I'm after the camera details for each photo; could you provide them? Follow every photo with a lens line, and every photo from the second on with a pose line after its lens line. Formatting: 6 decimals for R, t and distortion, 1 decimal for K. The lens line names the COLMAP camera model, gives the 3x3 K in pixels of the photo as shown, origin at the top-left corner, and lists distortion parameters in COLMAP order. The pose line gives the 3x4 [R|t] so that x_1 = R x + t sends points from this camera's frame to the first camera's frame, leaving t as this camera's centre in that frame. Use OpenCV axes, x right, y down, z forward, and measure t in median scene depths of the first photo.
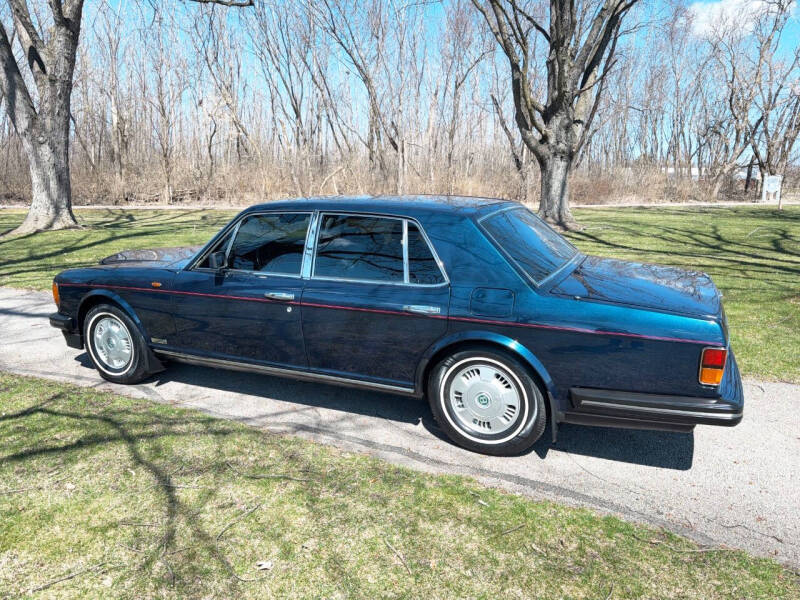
lens RADIAL K [[561.2, 0, 401.5], [0, 561.2, 304.5], [0, 0, 1]] dist [0.041233, -0.051642]
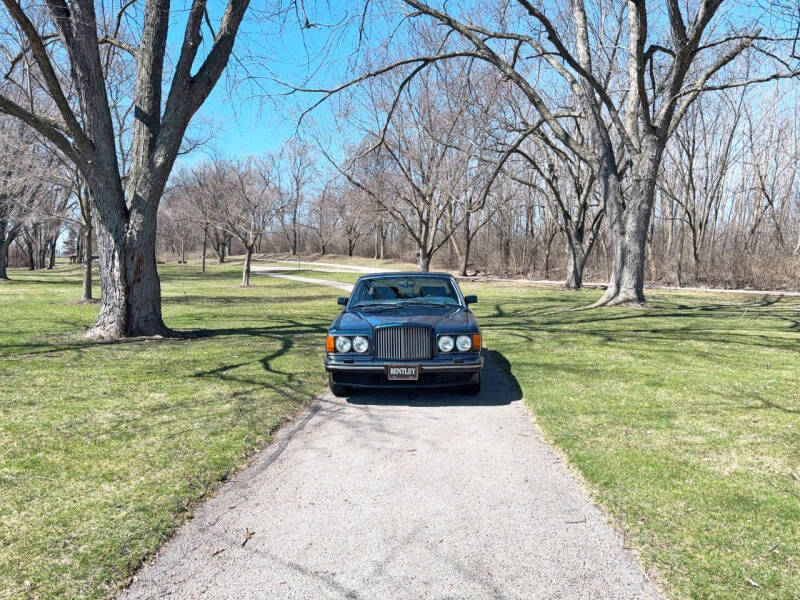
lens RADIAL K [[584.1, 0, 399.8], [0, 584.1, 298.8], [0, 0, 1]] dist [0.183191, -0.272947]
pose [[0.399720, 0.049710, -0.915288, 0.120192], [-0.194934, 0.980298, -0.031890, -0.007355], [0.895670, 0.191168, 0.401535, 0.038864]]
